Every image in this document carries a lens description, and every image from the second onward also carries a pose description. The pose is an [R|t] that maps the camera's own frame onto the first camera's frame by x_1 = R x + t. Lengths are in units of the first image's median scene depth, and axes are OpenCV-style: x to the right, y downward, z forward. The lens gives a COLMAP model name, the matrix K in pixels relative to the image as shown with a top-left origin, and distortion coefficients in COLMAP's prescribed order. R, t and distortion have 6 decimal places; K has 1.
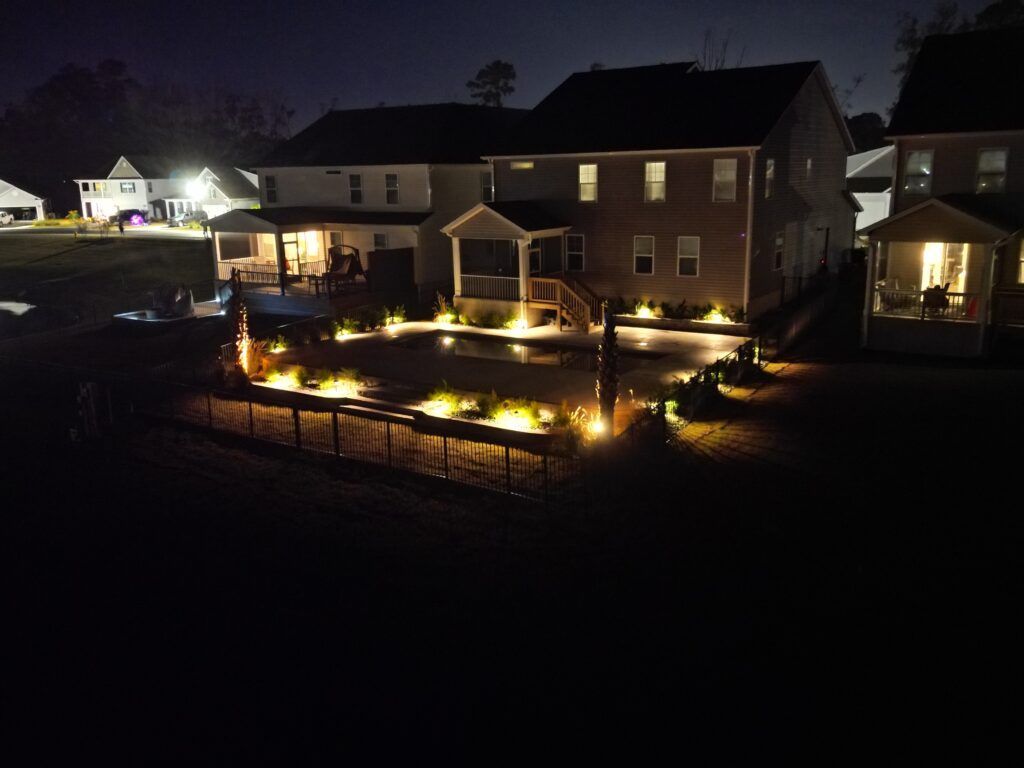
lens RADIAL K [[889.5, 0, 512.0], [0, 889.5, 384.0], [0, 0, 1]] dist [0.122615, -0.230442]
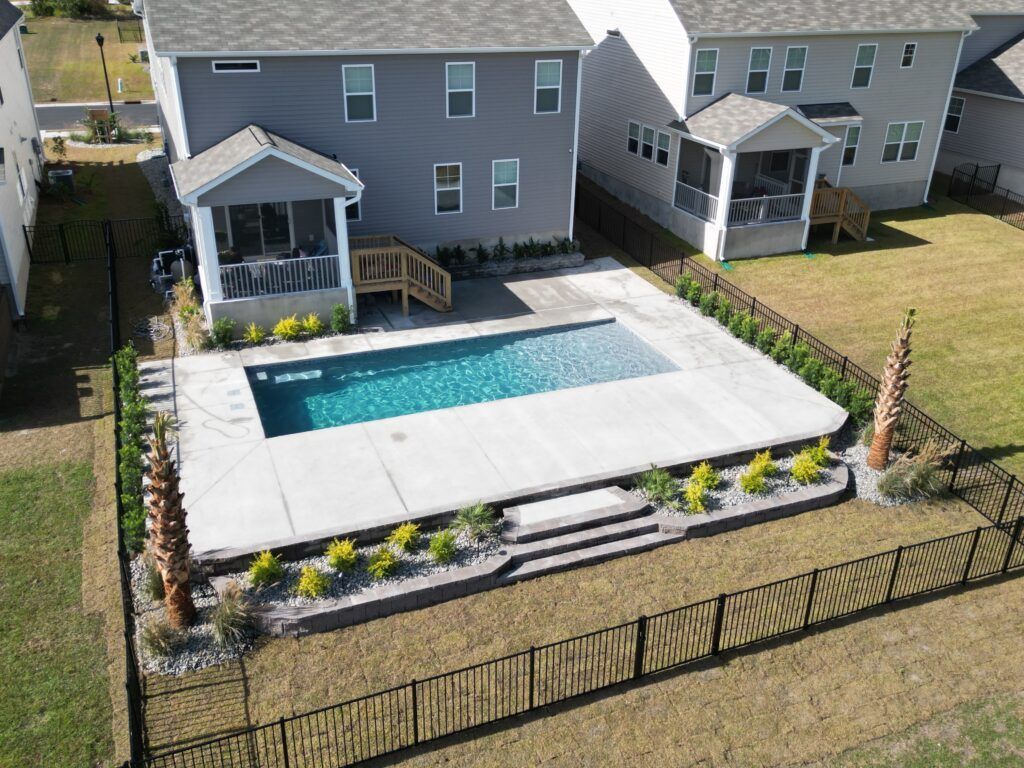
lens RADIAL K [[889.5, 0, 512.0], [0, 889.5, 384.0], [0, 0, 1]] dist [0.122615, -0.230442]
pose [[0.537124, -0.342795, 0.770707, -0.470087], [0.156826, 0.938351, 0.308065, -0.215377], [-0.828797, -0.044602, 0.557769, 0.525608]]
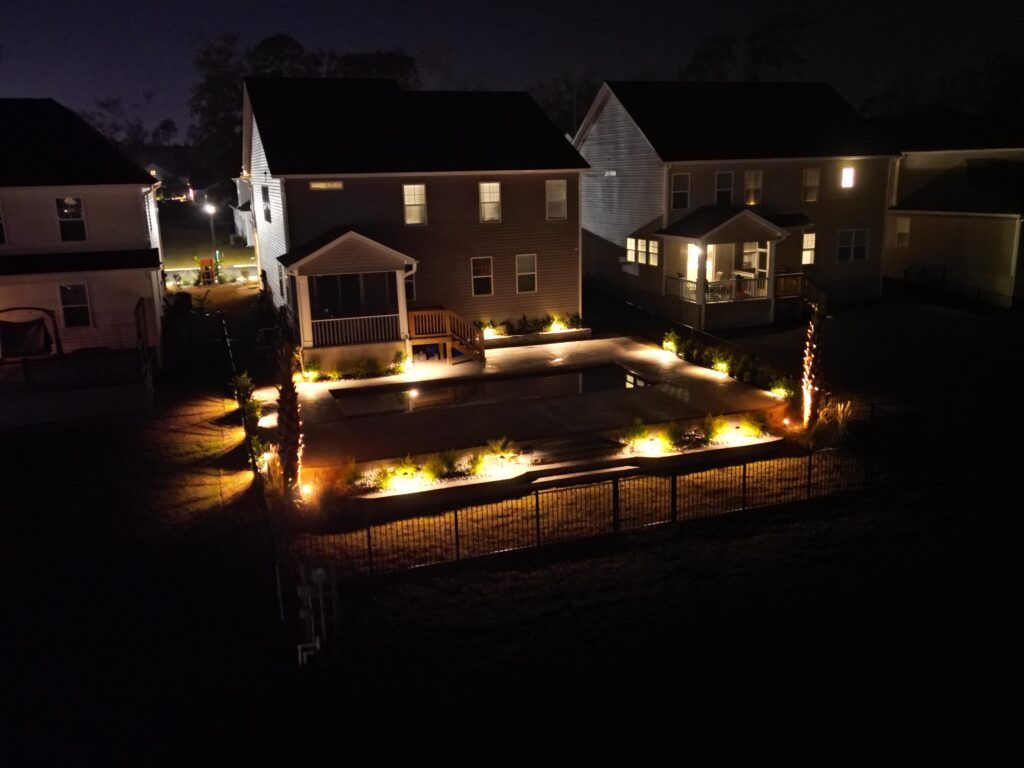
lens RADIAL K [[889.5, 0, 512.0], [0, 889.5, 384.0], [0, 0, 1]] dist [0.122615, -0.230442]
pose [[0.571355, -0.184321, 0.799737, -0.646101], [0.197914, 0.976640, 0.083698, -0.104315], [-0.796482, 0.110458, 0.594487, 0.404082]]
